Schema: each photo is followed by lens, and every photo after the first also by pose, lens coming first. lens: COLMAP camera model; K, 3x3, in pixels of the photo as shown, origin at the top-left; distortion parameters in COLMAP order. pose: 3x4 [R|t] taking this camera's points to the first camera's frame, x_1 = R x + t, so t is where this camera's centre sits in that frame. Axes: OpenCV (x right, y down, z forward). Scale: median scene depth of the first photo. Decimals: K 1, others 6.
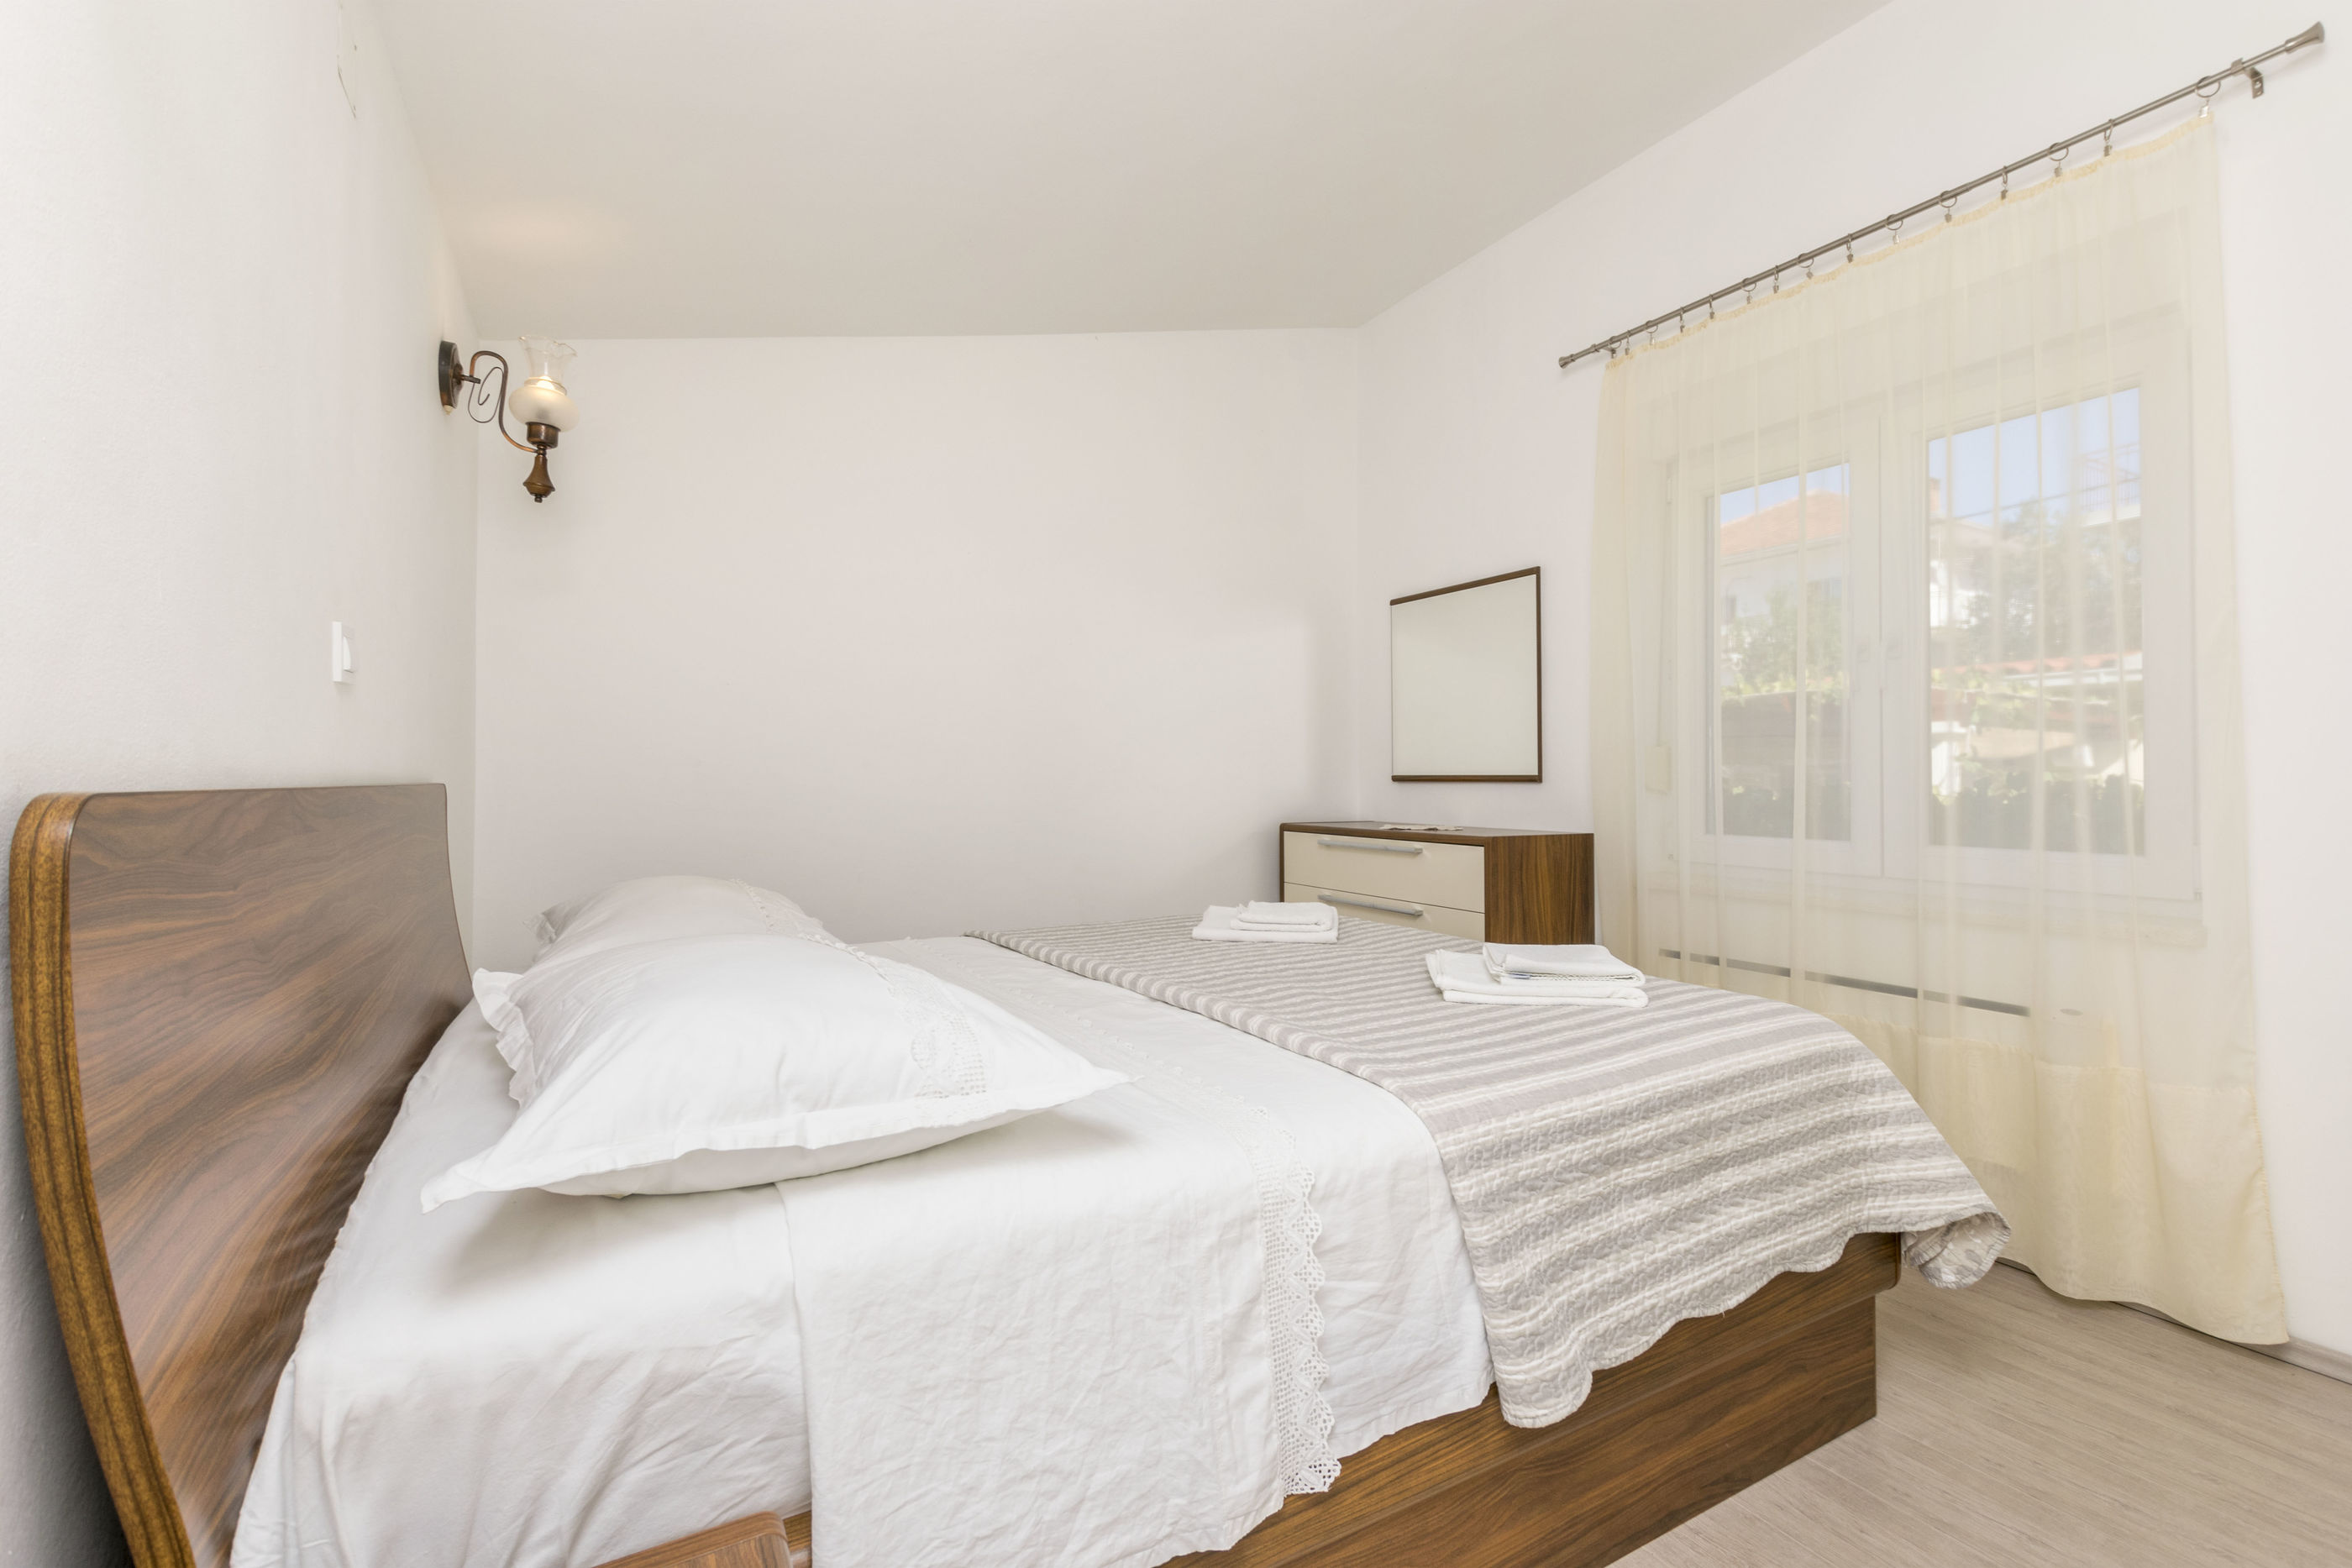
lens RADIAL K [[1035.2, 0, 1170.4], [0, 1035.2, 788.6], [0, 0, 1]] dist [0.004665, -0.000472]
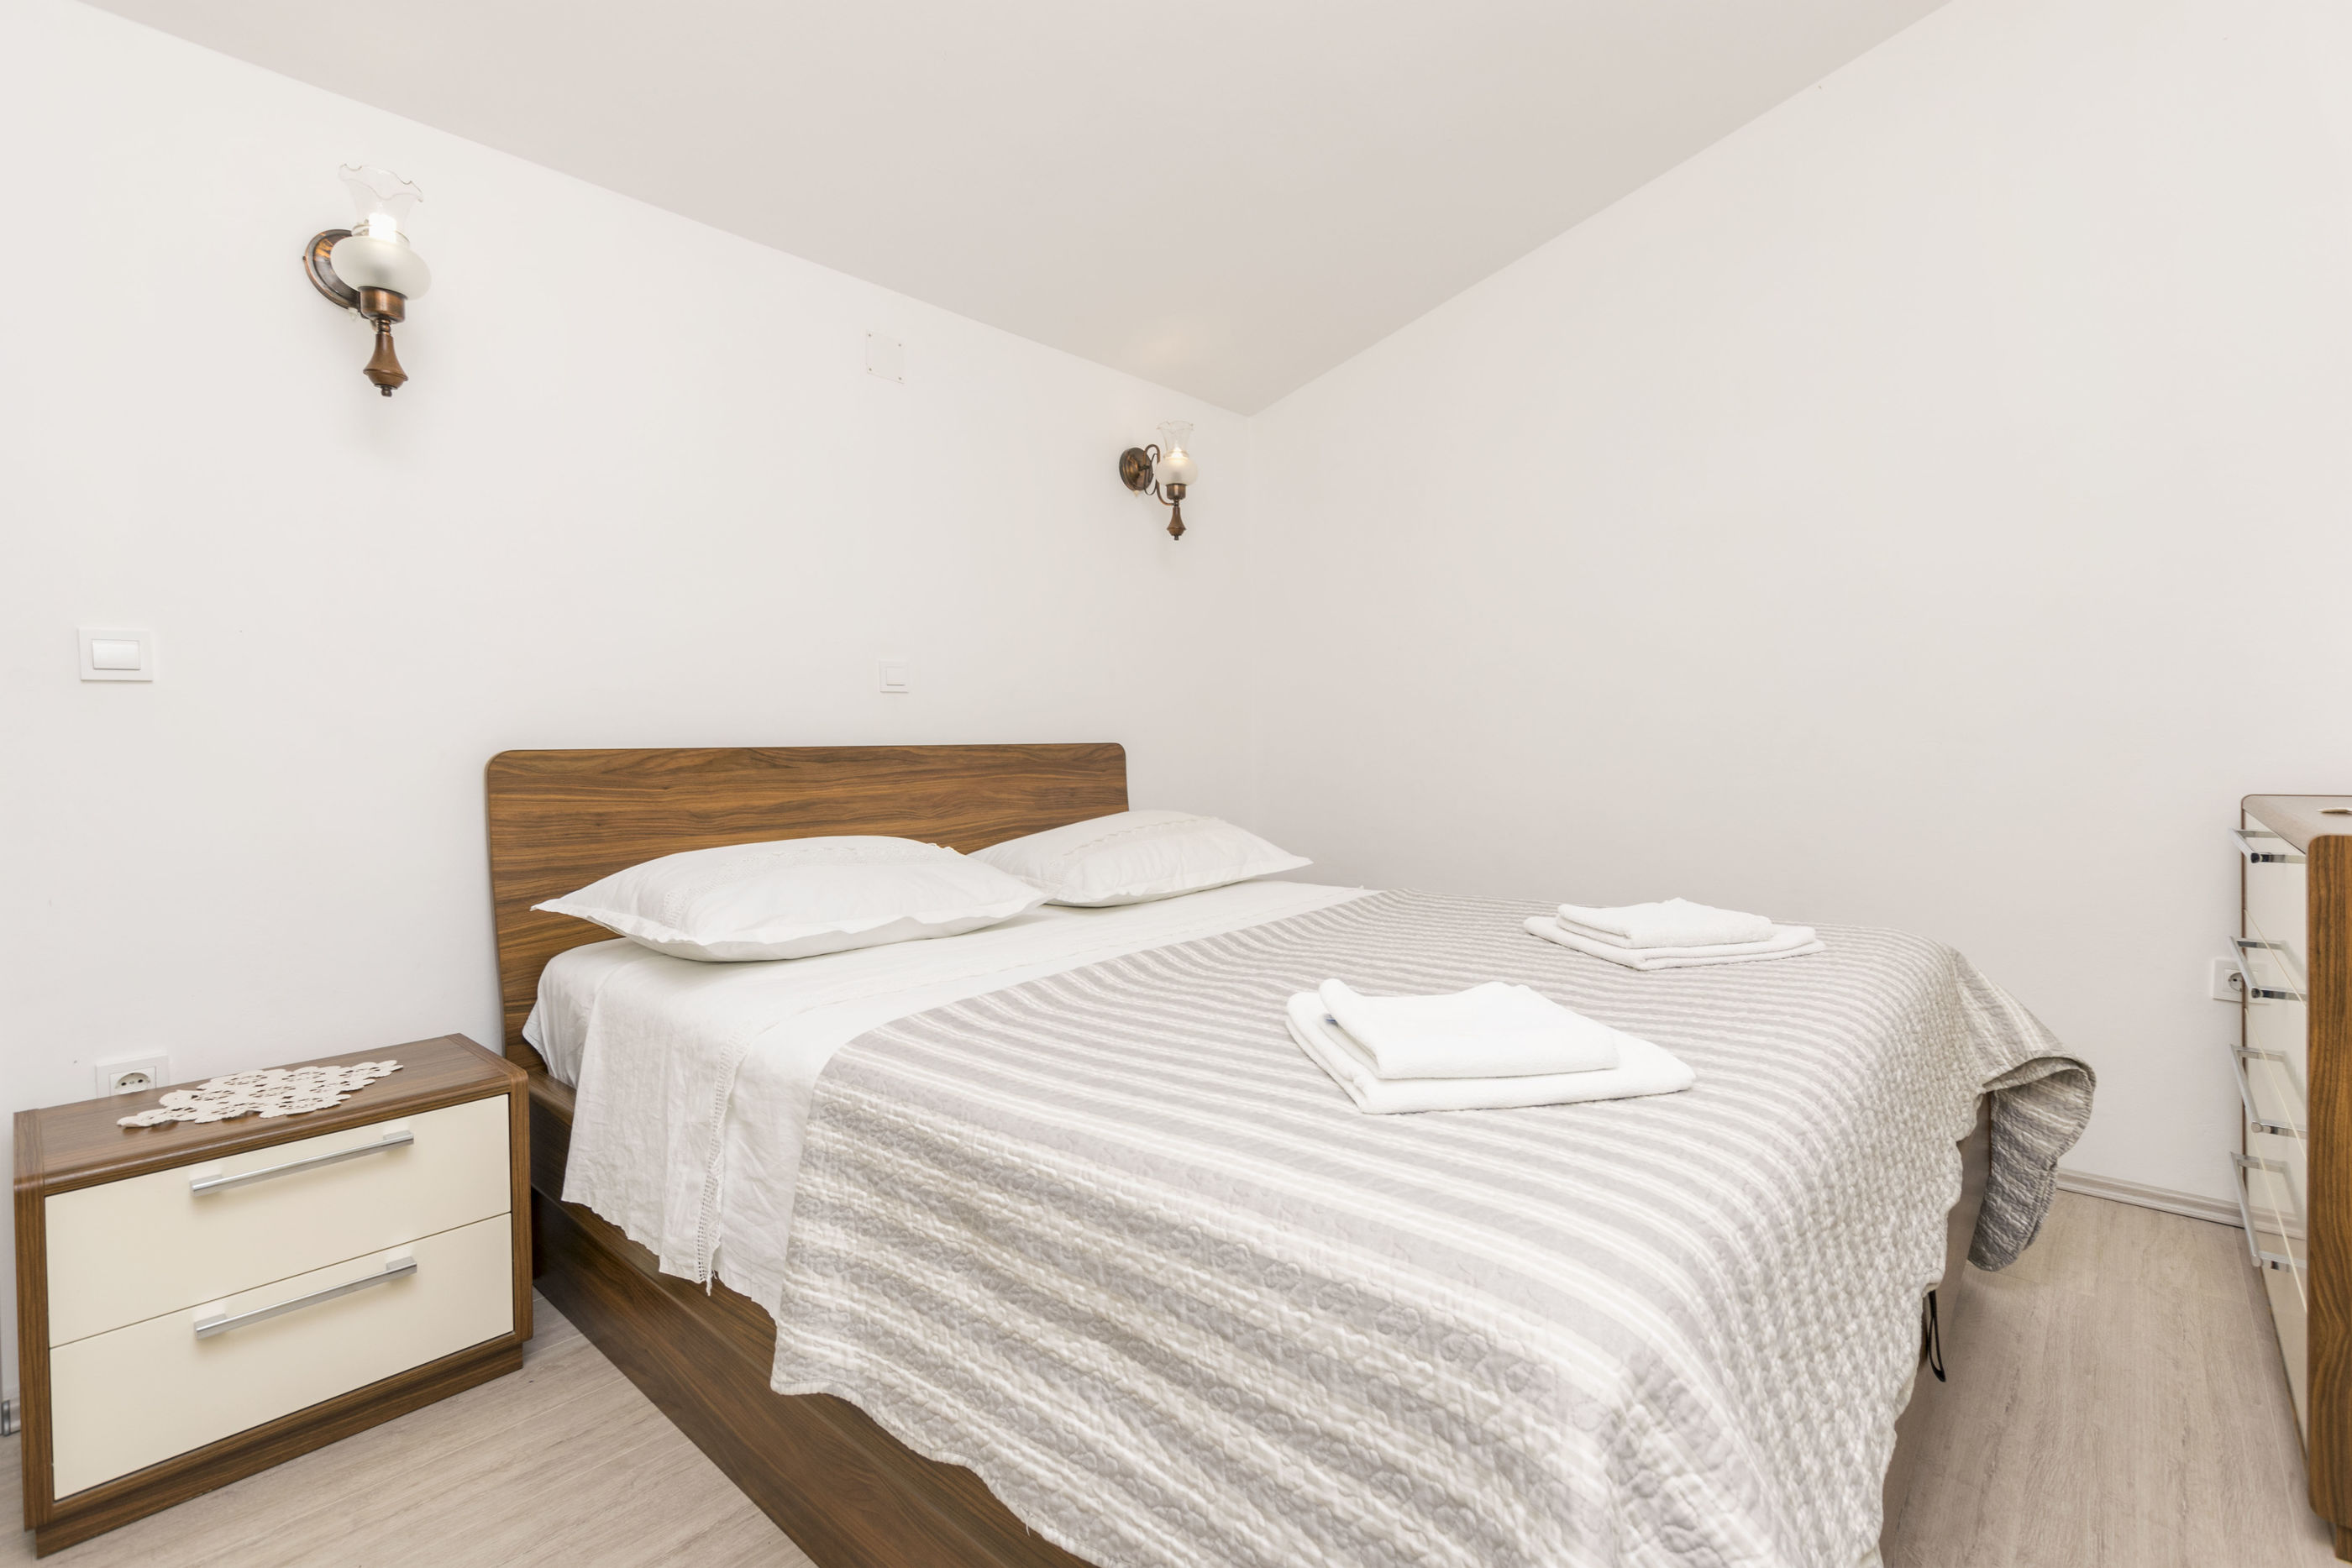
lens RADIAL K [[1035.2, 0, 1173.3], [0, 1035.2, 773.4], [0, 0, 1]] dist [0.004665, -0.000472]
pose [[0.319941, 0.018246, -0.947262, 1.099465], [0.010384, 0.999687, 0.022763, 0.010628], [0.947380, -0.017119, 0.319652, 0.825190]]
